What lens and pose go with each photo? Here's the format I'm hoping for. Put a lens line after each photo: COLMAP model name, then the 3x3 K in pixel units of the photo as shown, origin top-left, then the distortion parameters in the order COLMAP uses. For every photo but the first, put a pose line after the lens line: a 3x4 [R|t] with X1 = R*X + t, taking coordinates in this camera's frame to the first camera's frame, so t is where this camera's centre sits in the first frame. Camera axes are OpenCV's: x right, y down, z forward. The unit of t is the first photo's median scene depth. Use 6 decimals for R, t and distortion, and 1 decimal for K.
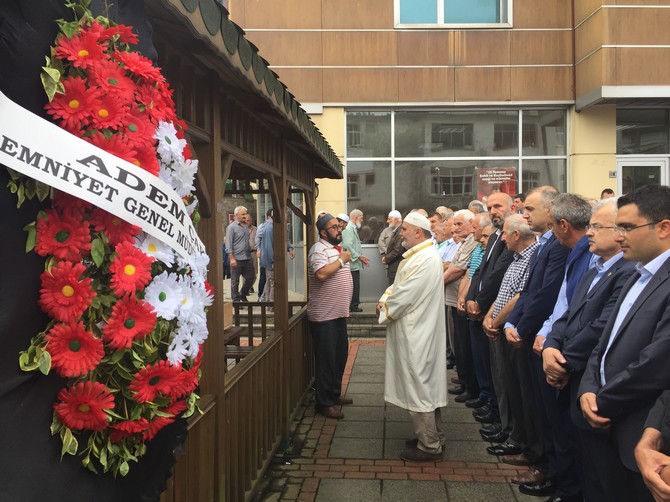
lens RADIAL K [[565.3, 0, 334.7], [0, 565.3, 251.6], [0, 0, 1]] dist [0.057013, -0.039756]
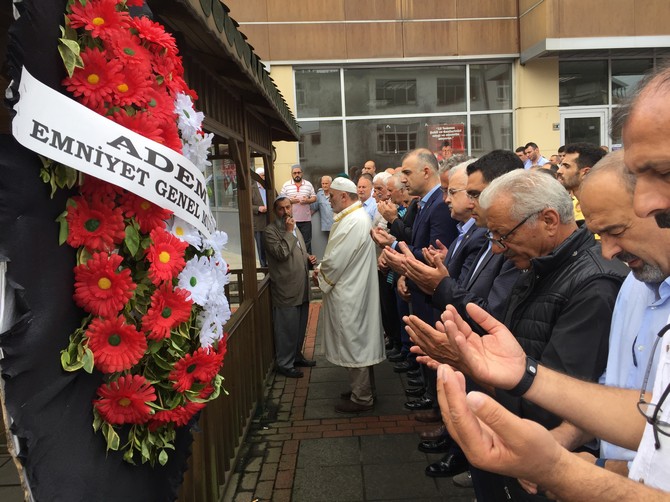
lens RADIAL K [[565.3, 0, 337.4], [0, 565.3, 257.6], [0, 0, 1]] dist [0.057013, -0.039756]
pose [[0.994405, -0.053218, 0.091254, -0.128909], [0.045894, 0.995692, 0.080569, -0.023449], [-0.095149, -0.075930, 0.992563, 0.028424]]
